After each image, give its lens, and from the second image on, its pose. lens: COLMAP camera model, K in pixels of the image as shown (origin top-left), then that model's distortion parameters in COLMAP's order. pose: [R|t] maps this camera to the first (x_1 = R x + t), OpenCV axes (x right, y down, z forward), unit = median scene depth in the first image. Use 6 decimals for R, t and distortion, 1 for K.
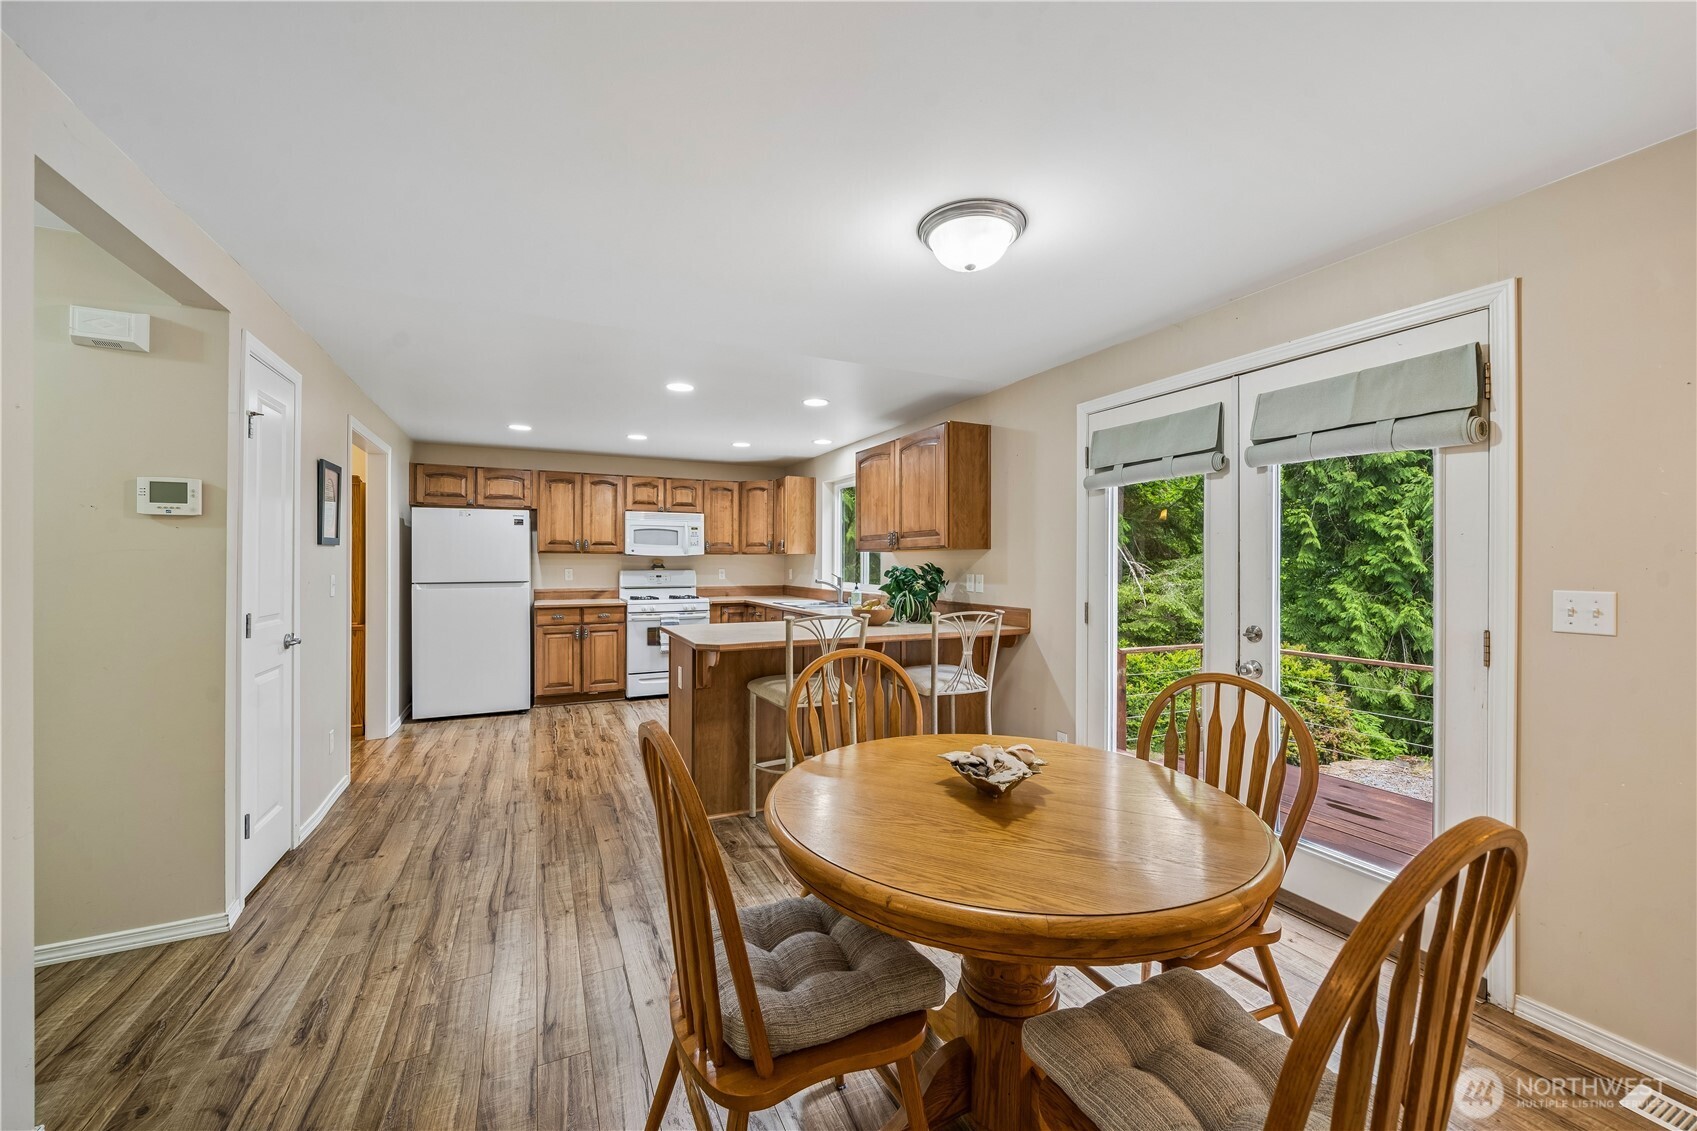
lens RADIAL K [[657.0, 0, 848.5], [0, 657.0, 565.5], [0, 0, 1]] dist [-0.000625, -0.000066]
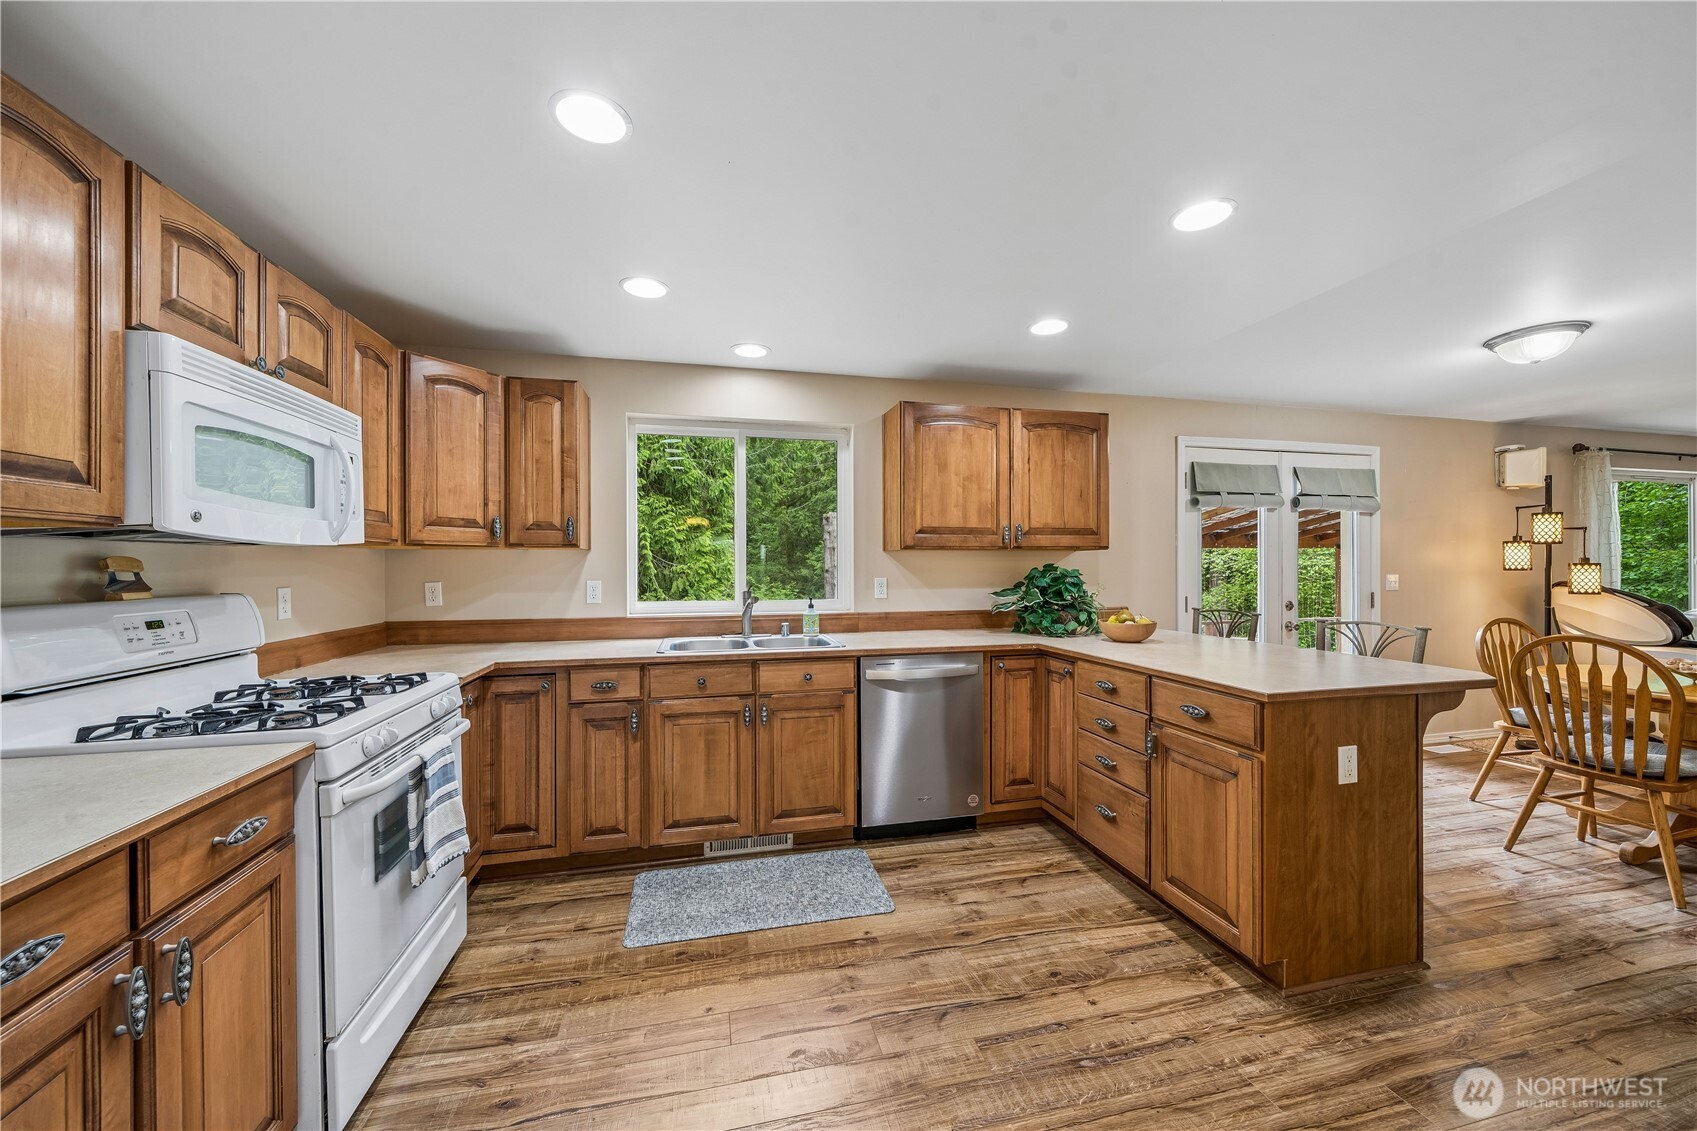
lens RADIAL K [[616.1, 0, 848.5], [0, 616.1, 565.5], [0, 0, 1]] dist [-0.002218, -0.000193]
pose [[0.208719, -0.003063, 0.977971, -0.509809], [0.007458, 0.999971, 0.001540, -0.004869], [-0.977947, 0.006973, 0.208736, 0.767638]]
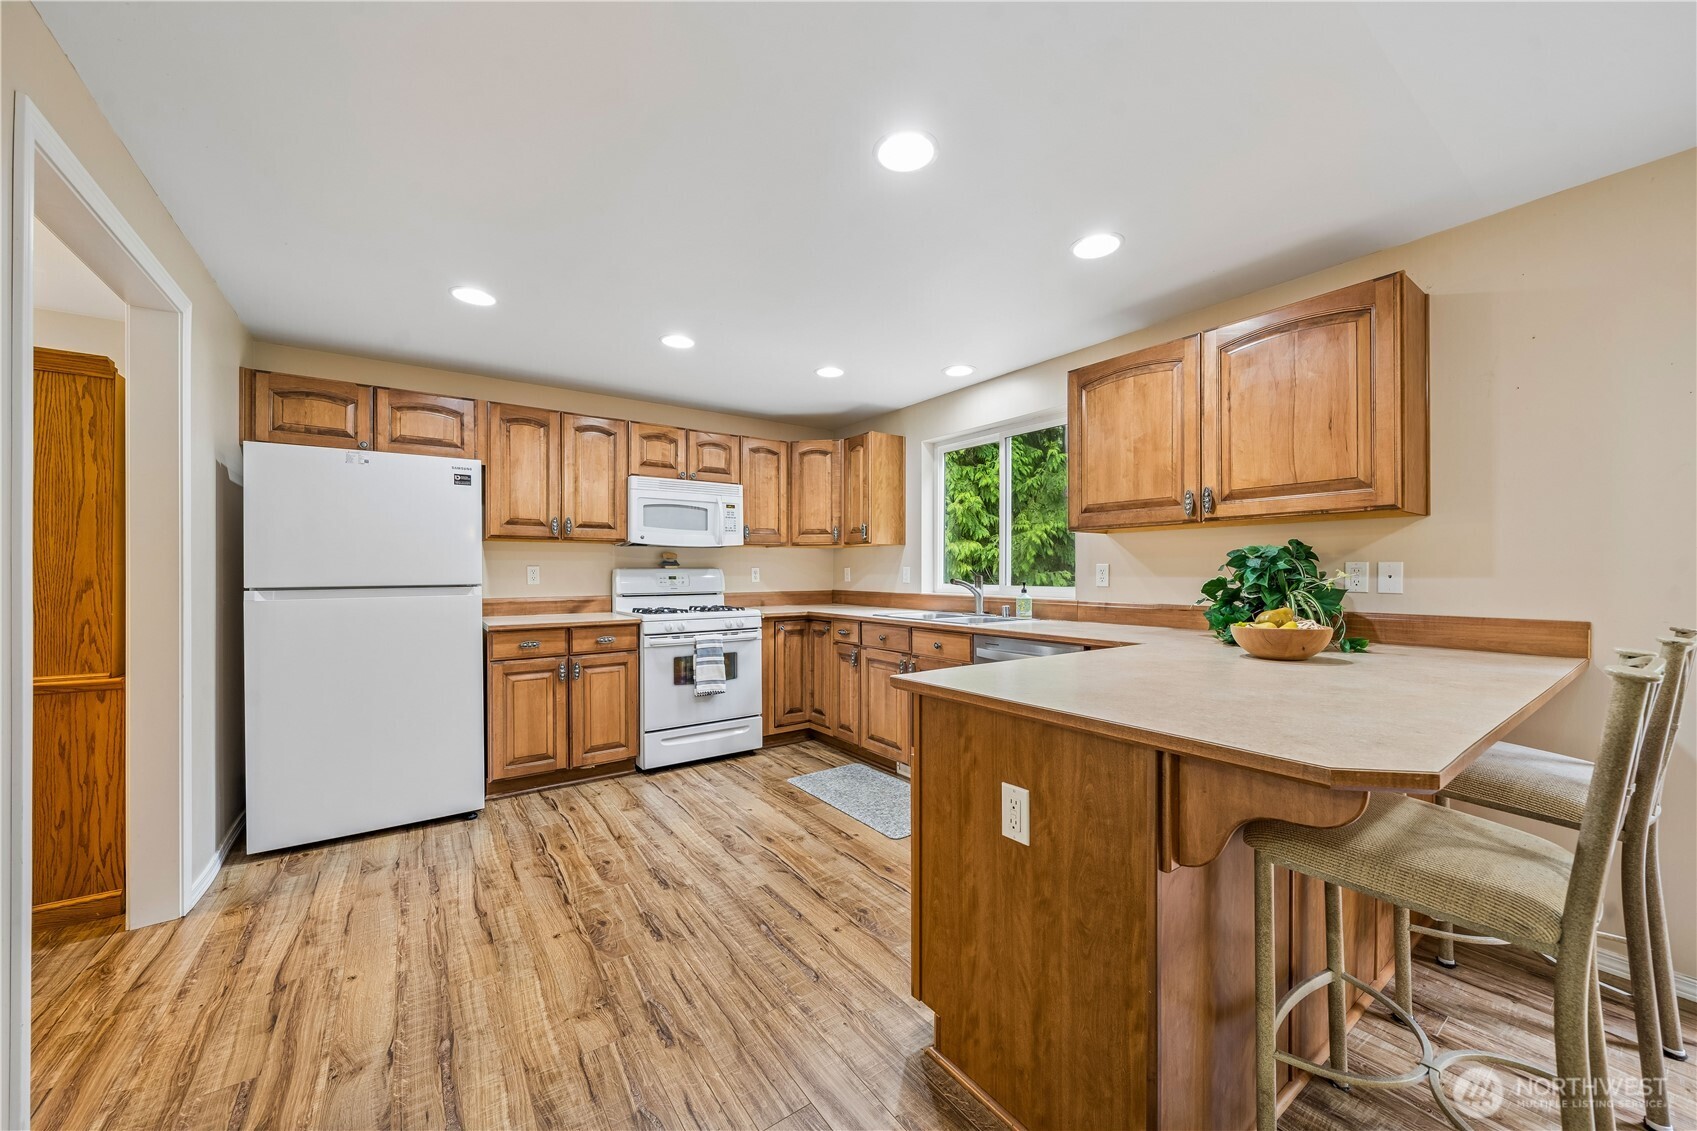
lens RADIAL K [[624.5, 0, 849.4], [0, 624.5, 572.7], [0, 0, 1]] dist [-0.000146, -0.000111]
pose [[0.985076, -0.004196, 0.172066, -0.243862], [0.004677, 0.999986, -0.002391, 0.015209], [-0.172054, 0.003160, 0.985083, 0.377733]]
